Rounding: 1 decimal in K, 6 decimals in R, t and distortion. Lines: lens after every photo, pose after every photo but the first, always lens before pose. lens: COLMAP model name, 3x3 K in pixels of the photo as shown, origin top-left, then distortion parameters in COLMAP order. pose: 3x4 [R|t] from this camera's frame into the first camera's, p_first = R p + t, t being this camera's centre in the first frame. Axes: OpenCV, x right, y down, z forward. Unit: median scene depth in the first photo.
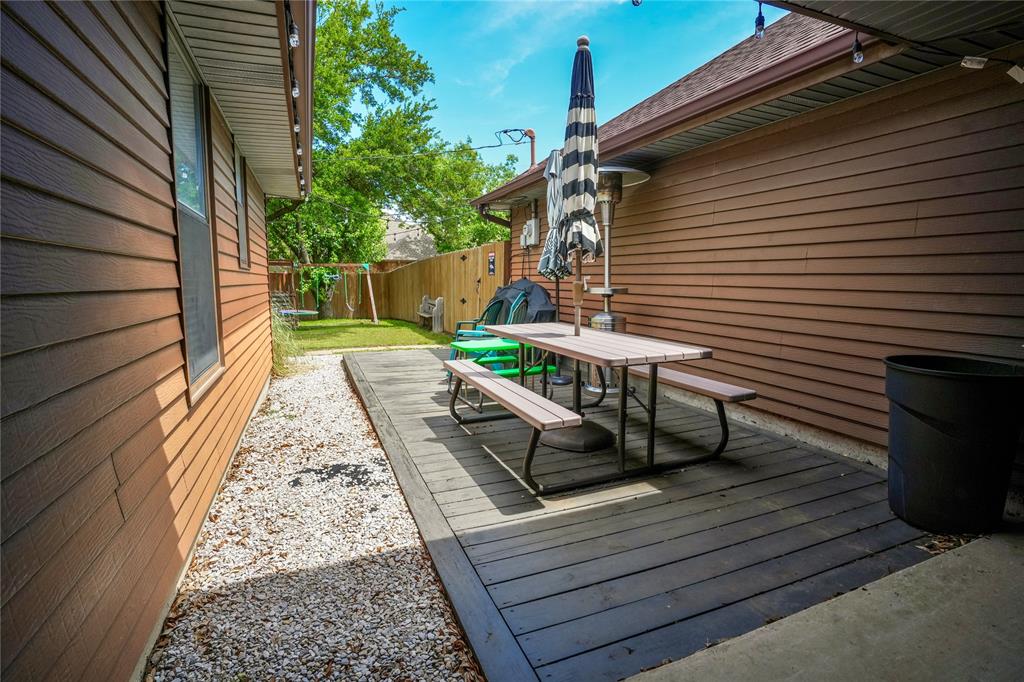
lens RADIAL K [[506.4, 0, 512.0], [0, 506.4, 341.0], [0, 0, 1]] dist [-0.037957, 0.000769]
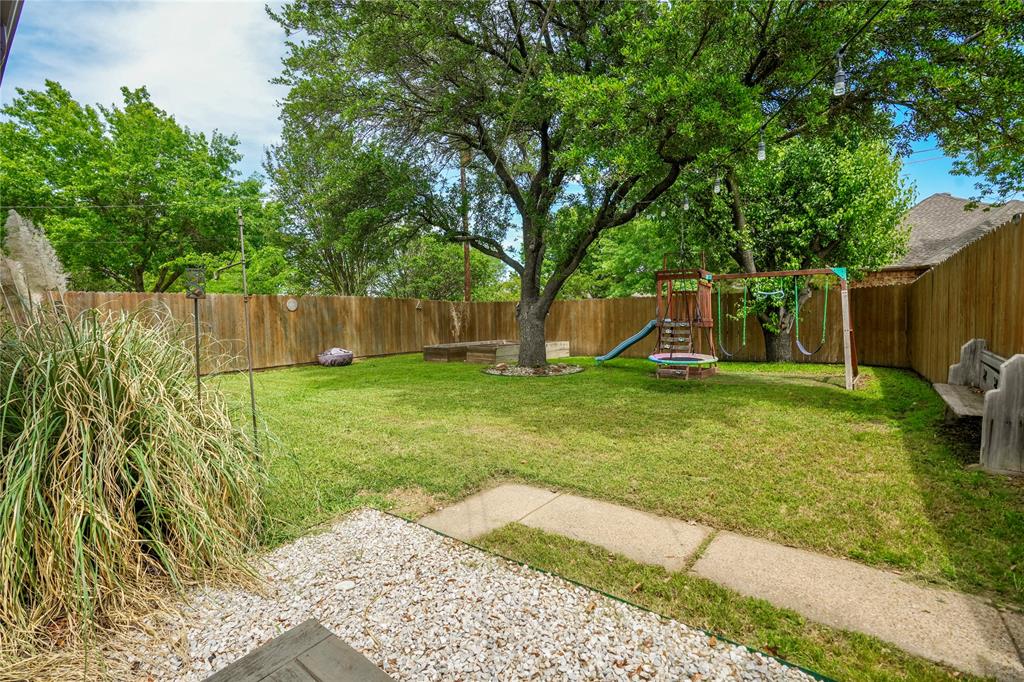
lens RADIAL K [[462.3, 0, 512.0], [0, 462.3, 341.0], [0, 0, 1]] dist [-0.054771, 0.000749]
pose [[0.512559, 0.046546, -0.857389, -0.060854], [-0.076168, 0.997058, 0.008594, -0.052046], [0.855267, 0.060901, 0.514596, 0.447489]]
